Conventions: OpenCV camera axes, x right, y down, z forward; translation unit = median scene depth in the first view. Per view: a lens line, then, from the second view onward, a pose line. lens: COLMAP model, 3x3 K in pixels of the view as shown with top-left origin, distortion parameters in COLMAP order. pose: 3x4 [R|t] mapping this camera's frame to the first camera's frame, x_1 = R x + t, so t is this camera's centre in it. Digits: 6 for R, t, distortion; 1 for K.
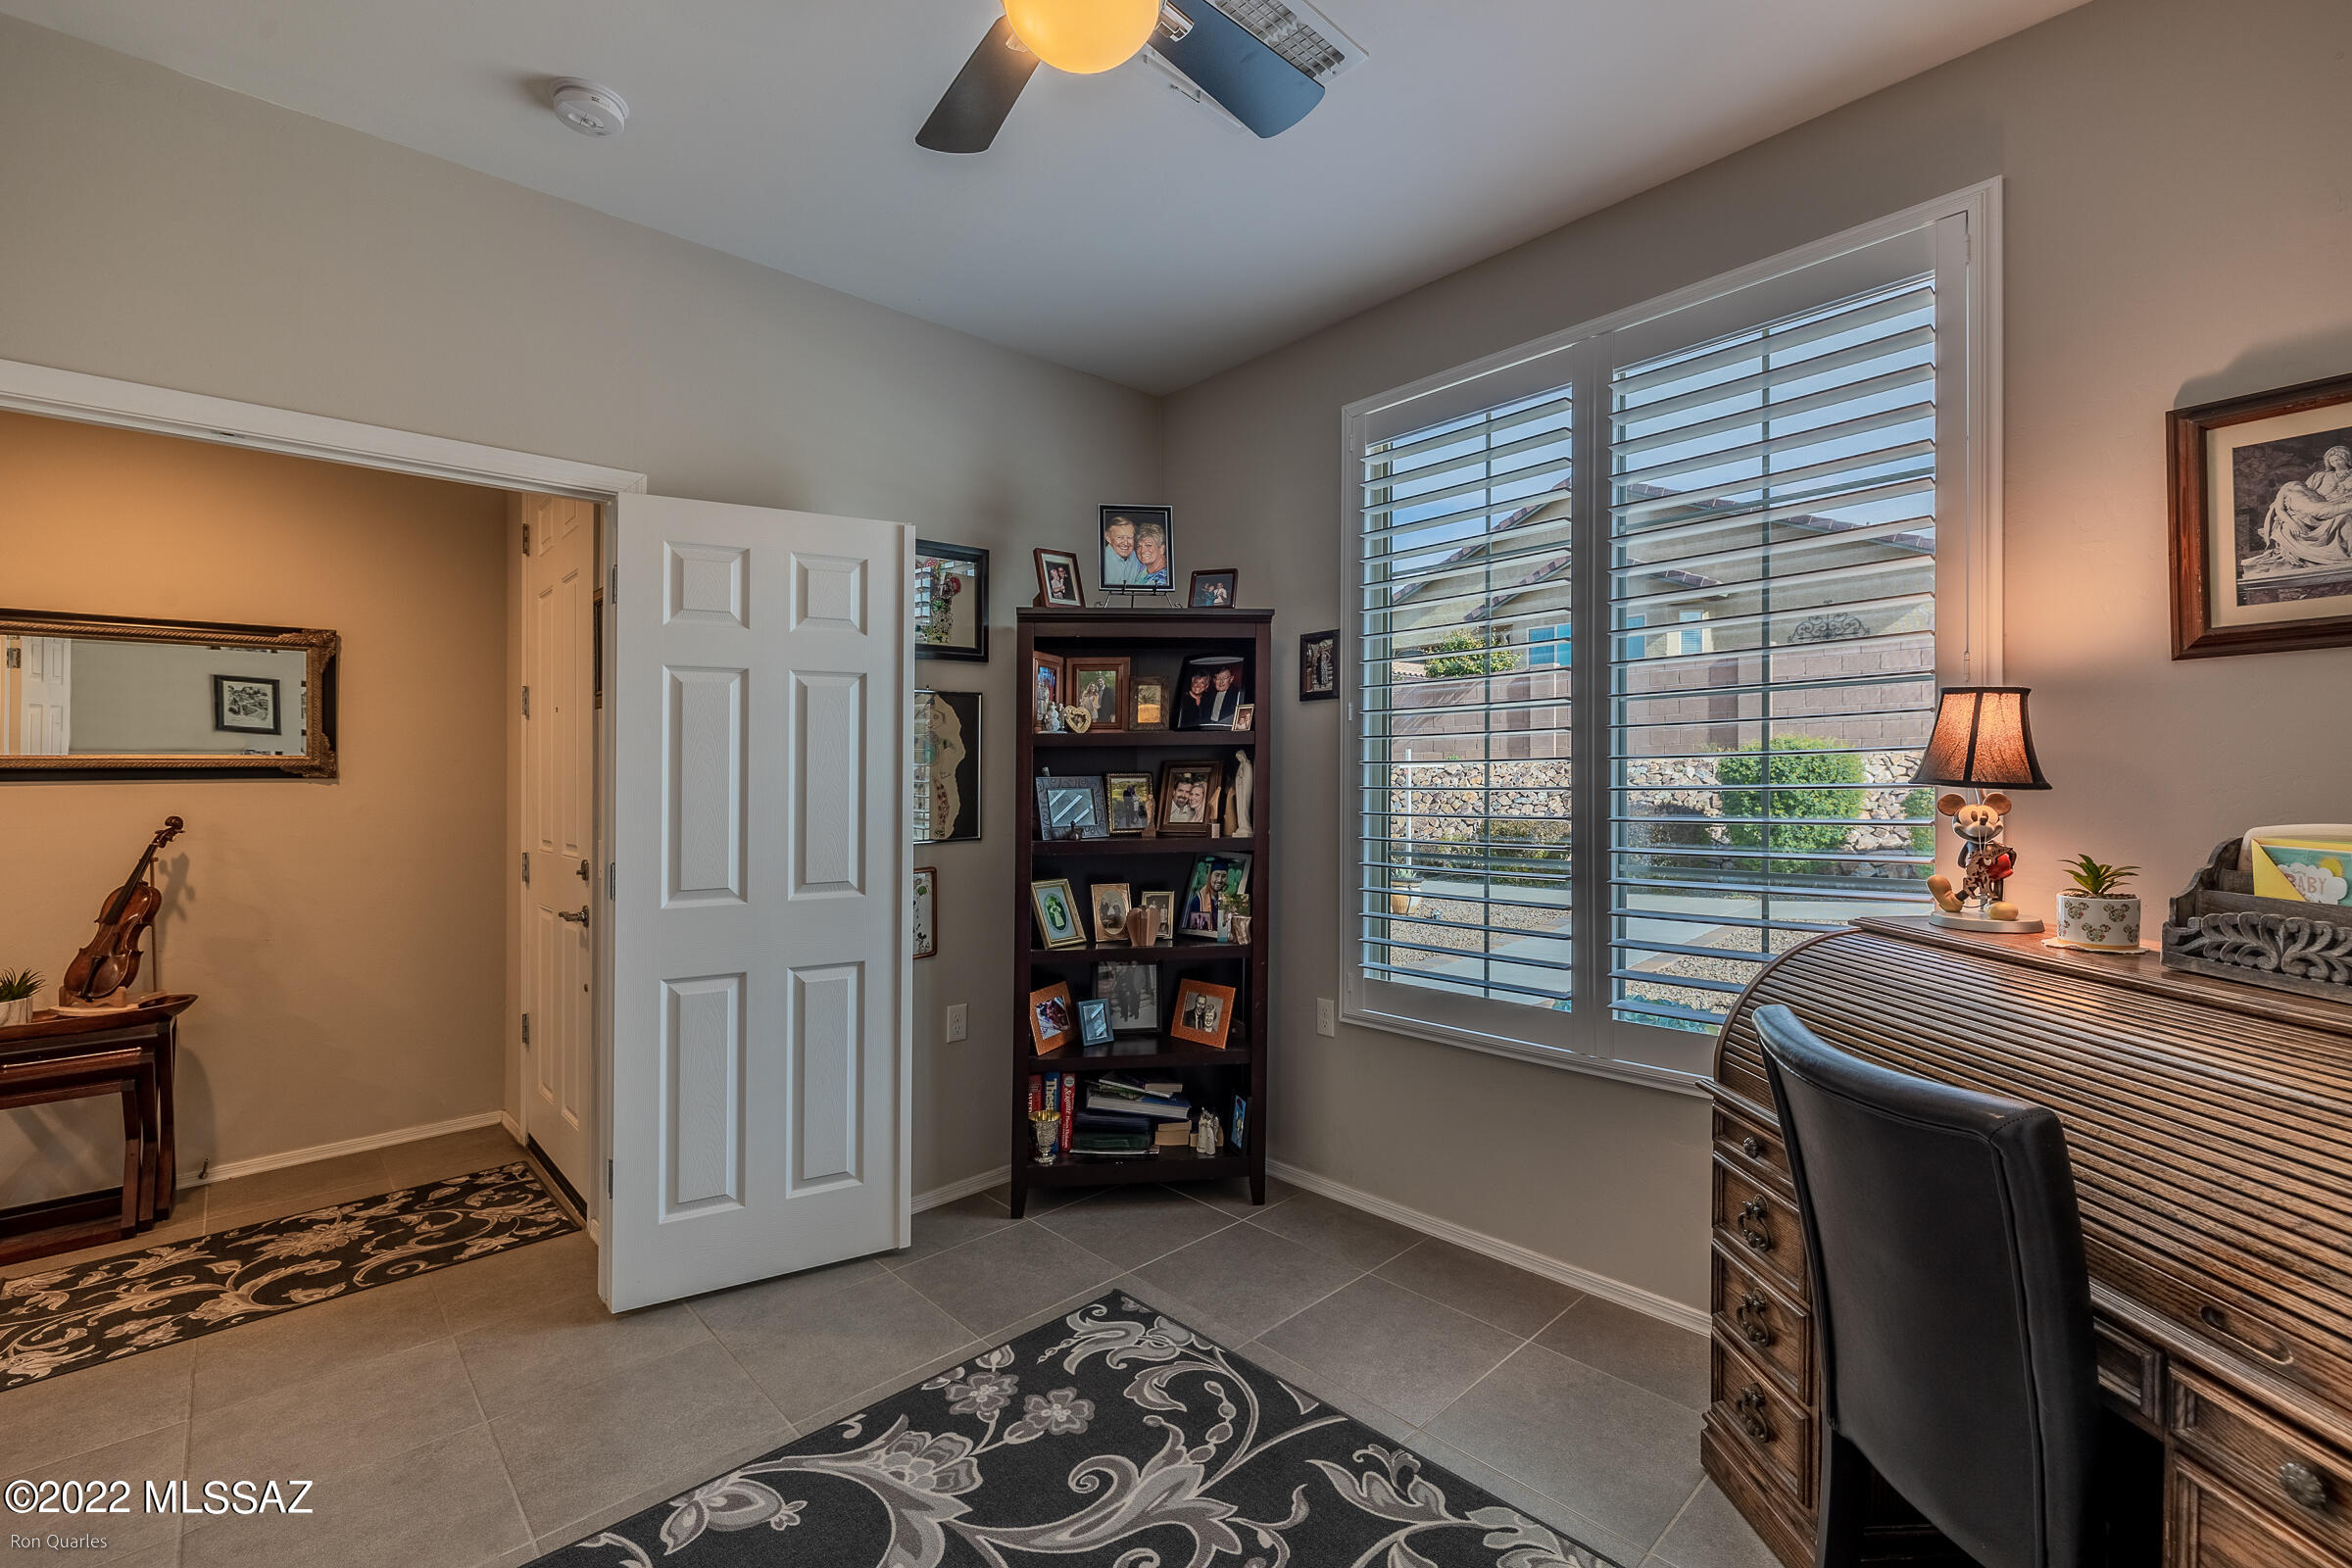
lens RADIAL K [[999.3, 0, 1176.0], [0, 999.3, 784.0], [0, 0, 1]] dist [0.000291, -0.000126]
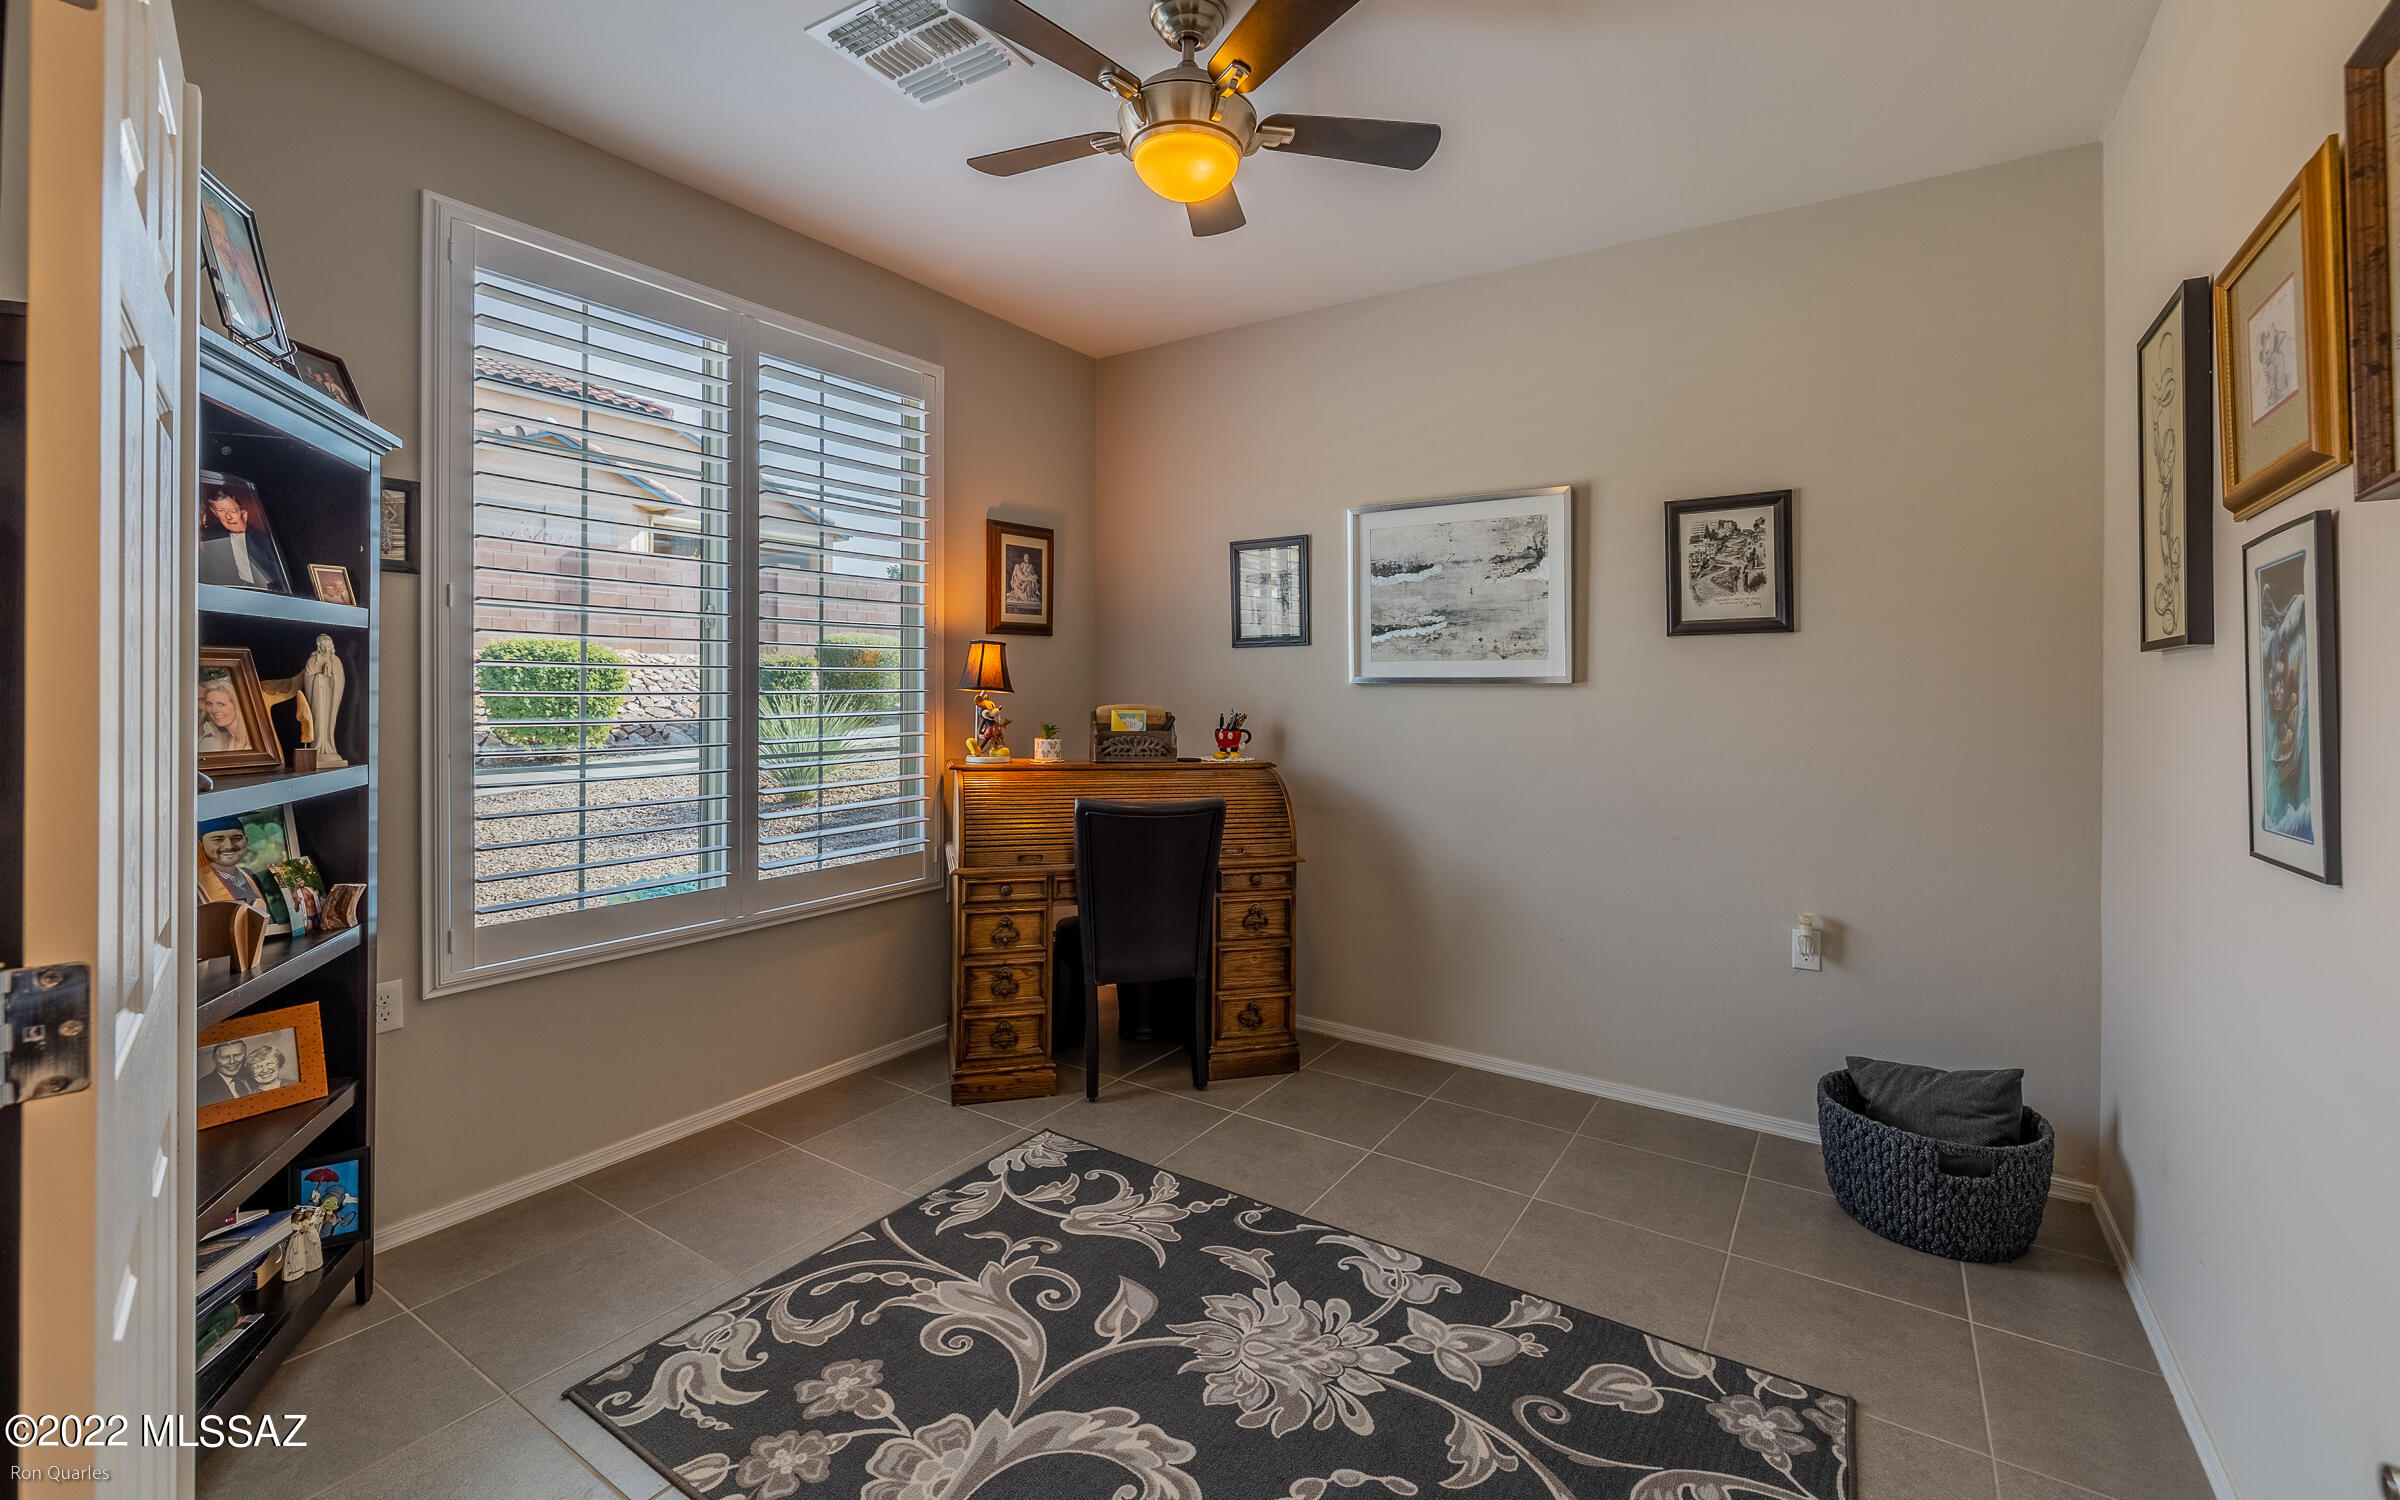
lens RADIAL K [[1015.3, 0, 1202.3], [0, 1015.3, 681.4], [0, 0, 1]] dist [0.001649, -0.000076]
pose [[-0.229959, 0.010234, 0.973146, -1.051390], [-0.001824, 0.999938, -0.010947, 0.004922], [-0.973199, -0.004293, -0.229927, 0.868928]]
